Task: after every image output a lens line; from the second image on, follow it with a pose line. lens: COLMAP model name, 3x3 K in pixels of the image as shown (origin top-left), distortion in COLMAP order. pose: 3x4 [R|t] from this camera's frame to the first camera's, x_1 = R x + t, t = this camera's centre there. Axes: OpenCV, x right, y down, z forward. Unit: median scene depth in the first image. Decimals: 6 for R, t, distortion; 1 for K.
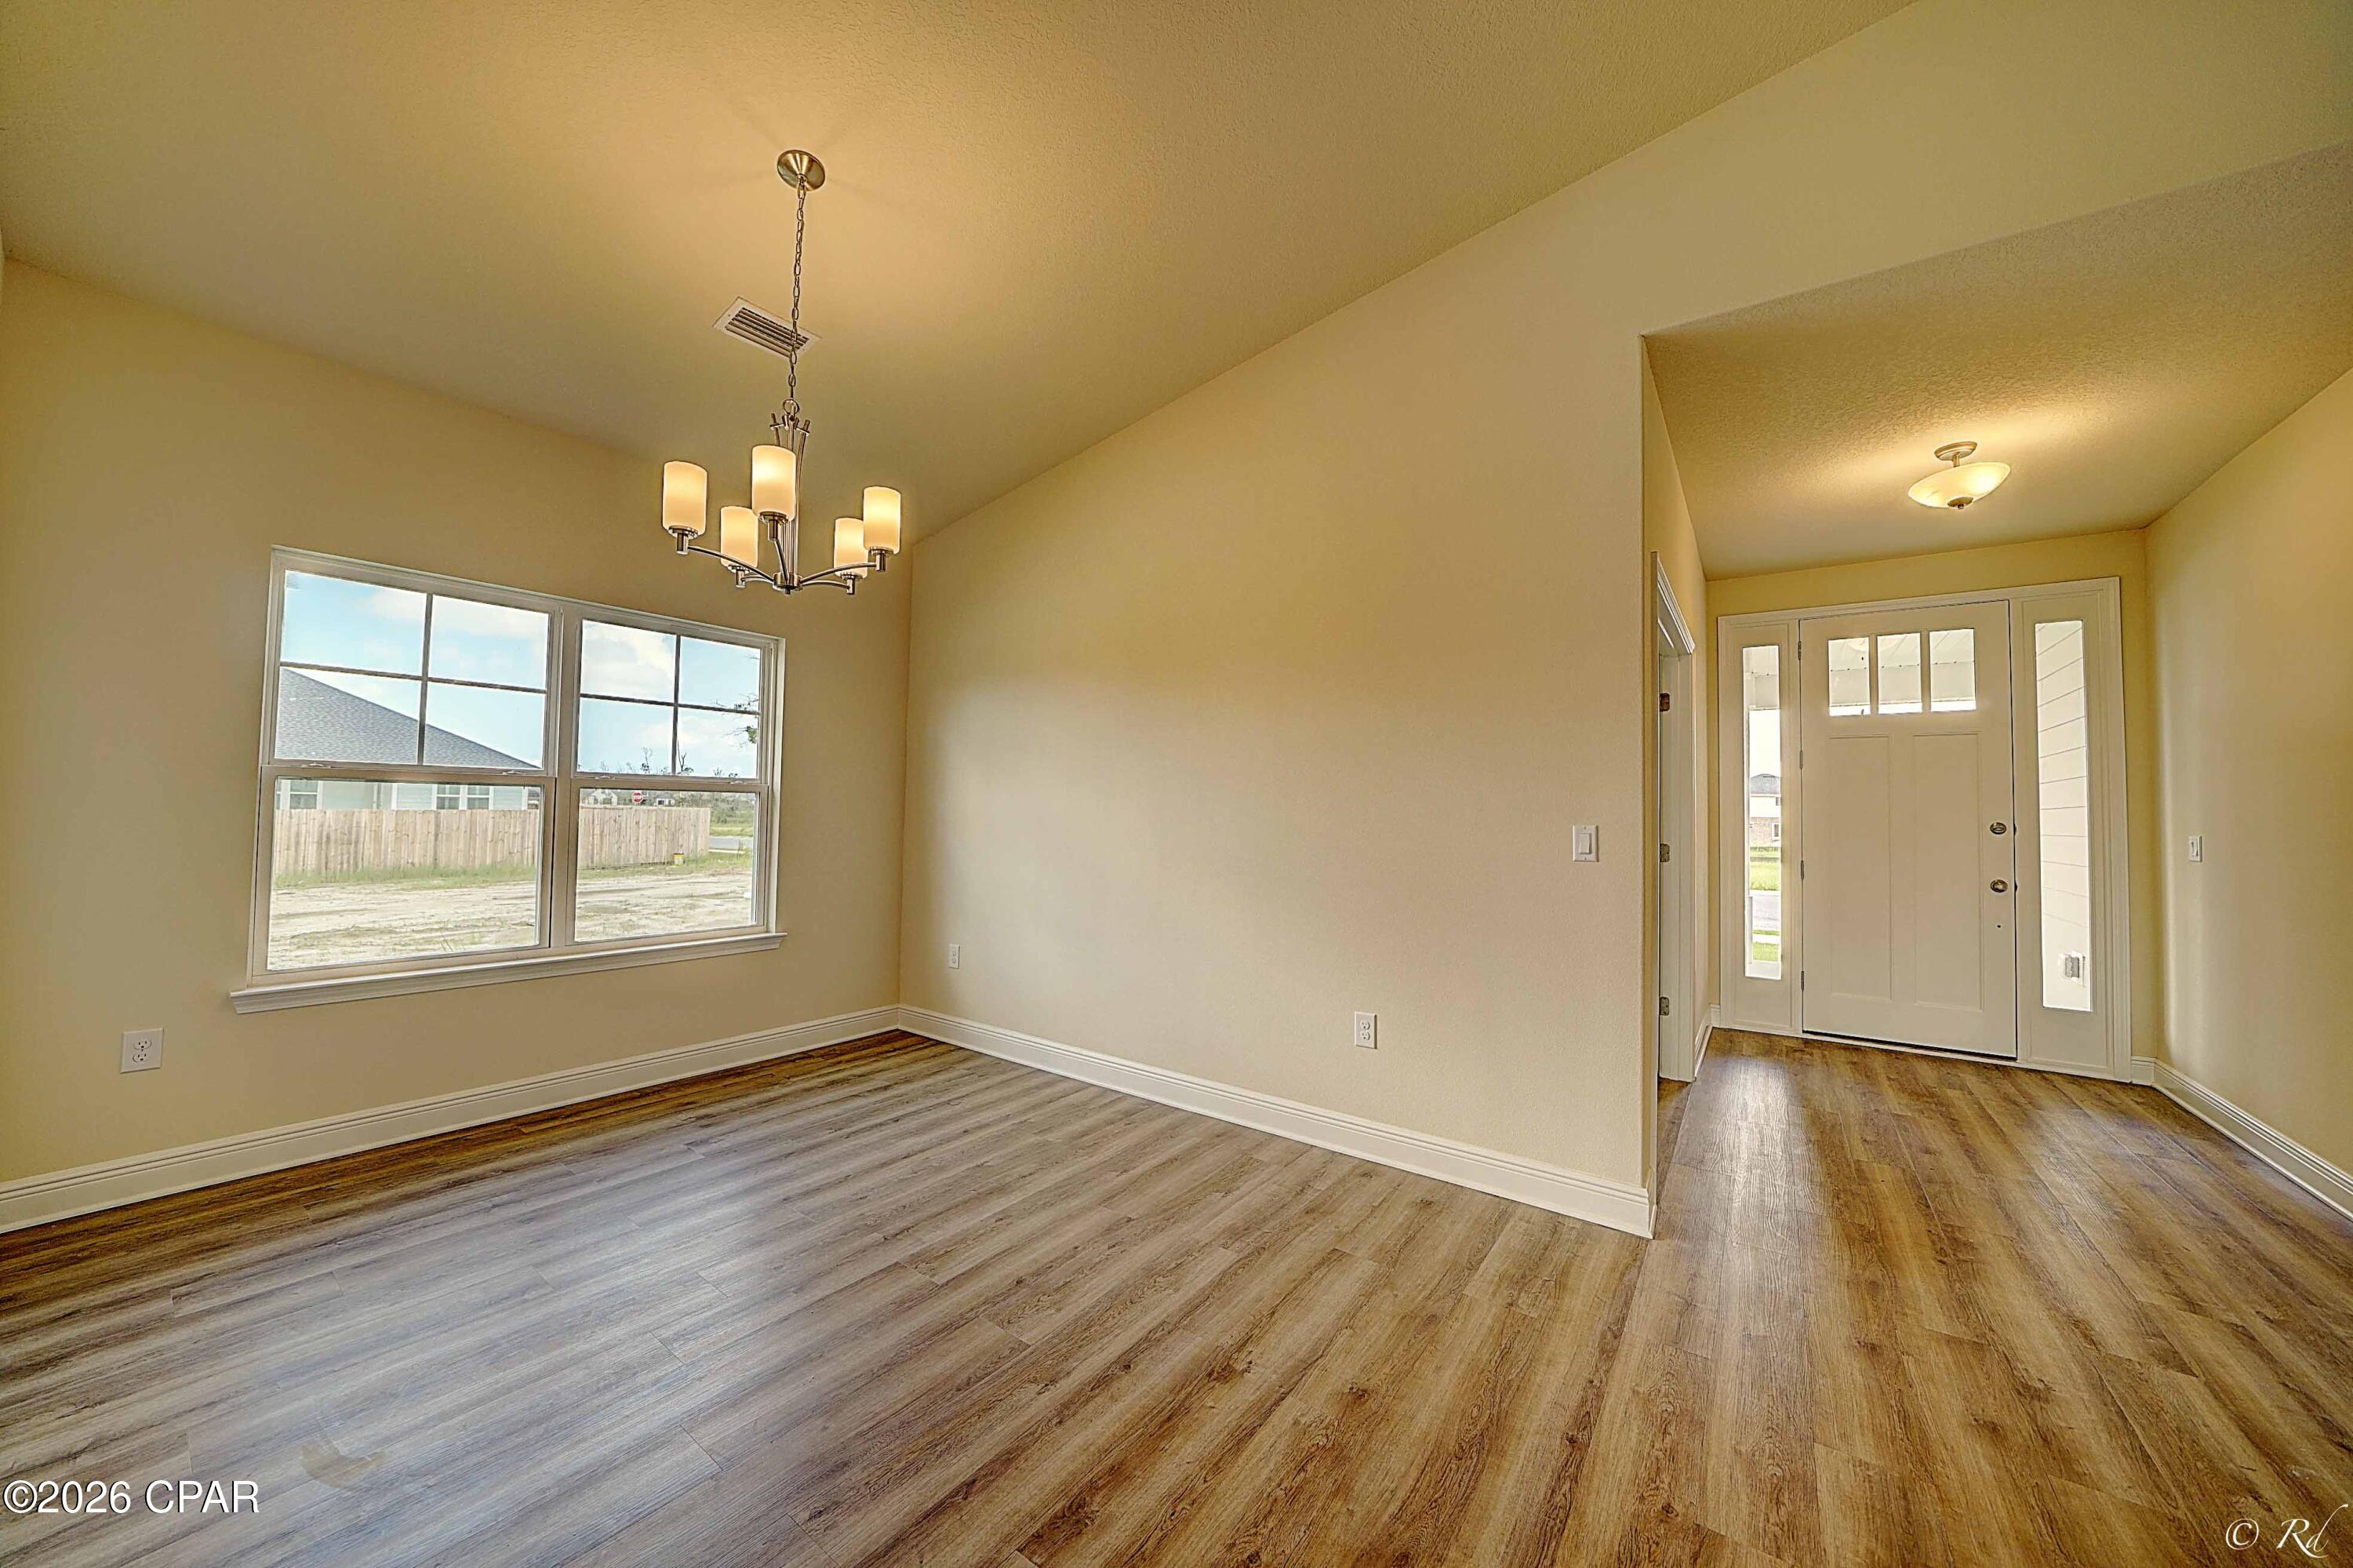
lens RADIAL K [[815.2, 0, 1178.7], [0, 815.2, 778.6], [0, 0, 1]] dist [-0.020013, 0.000611]
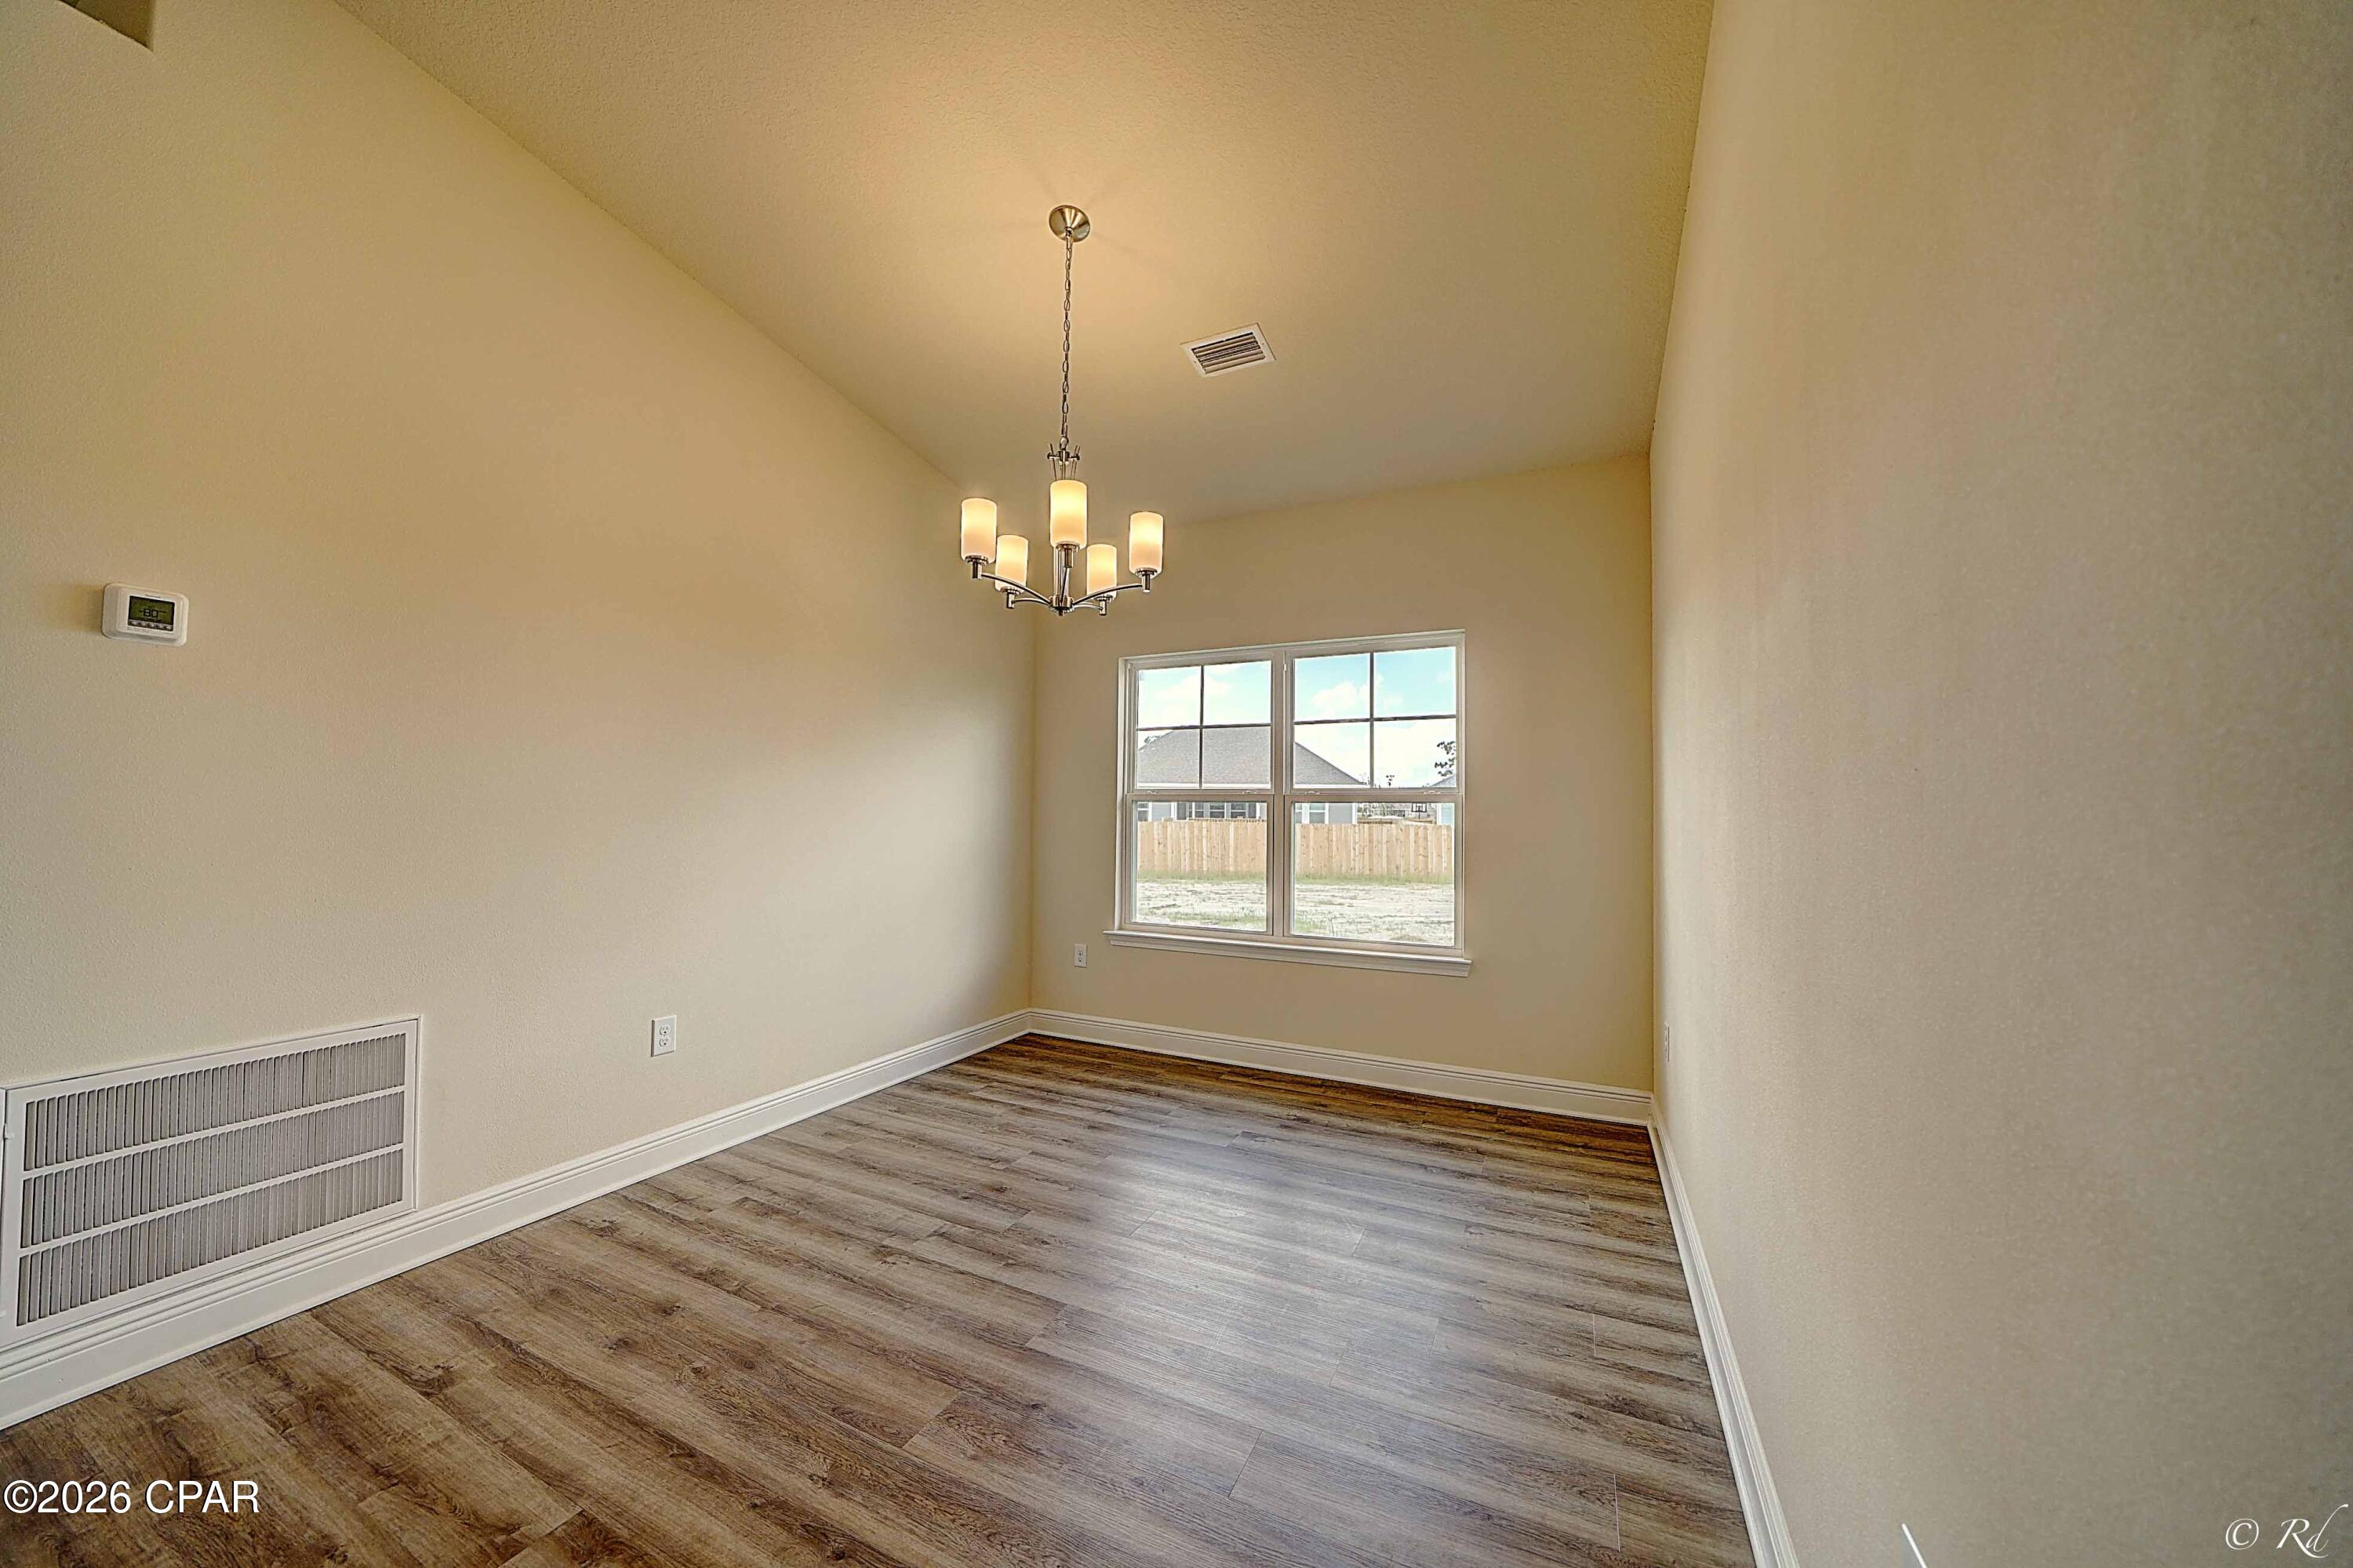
lens RADIAL K [[815.2, 0, 1172.2], [0, 815.2, 784.6], [0, 0, 1]] dist [-0.020013, 0.000611]
pose [[0.180706, -0.051037, -0.982212, 0.405406], [0.031113, 0.998450, -0.046157, 0.036360], [0.983045, -0.022219, 0.182013, 0.643334]]
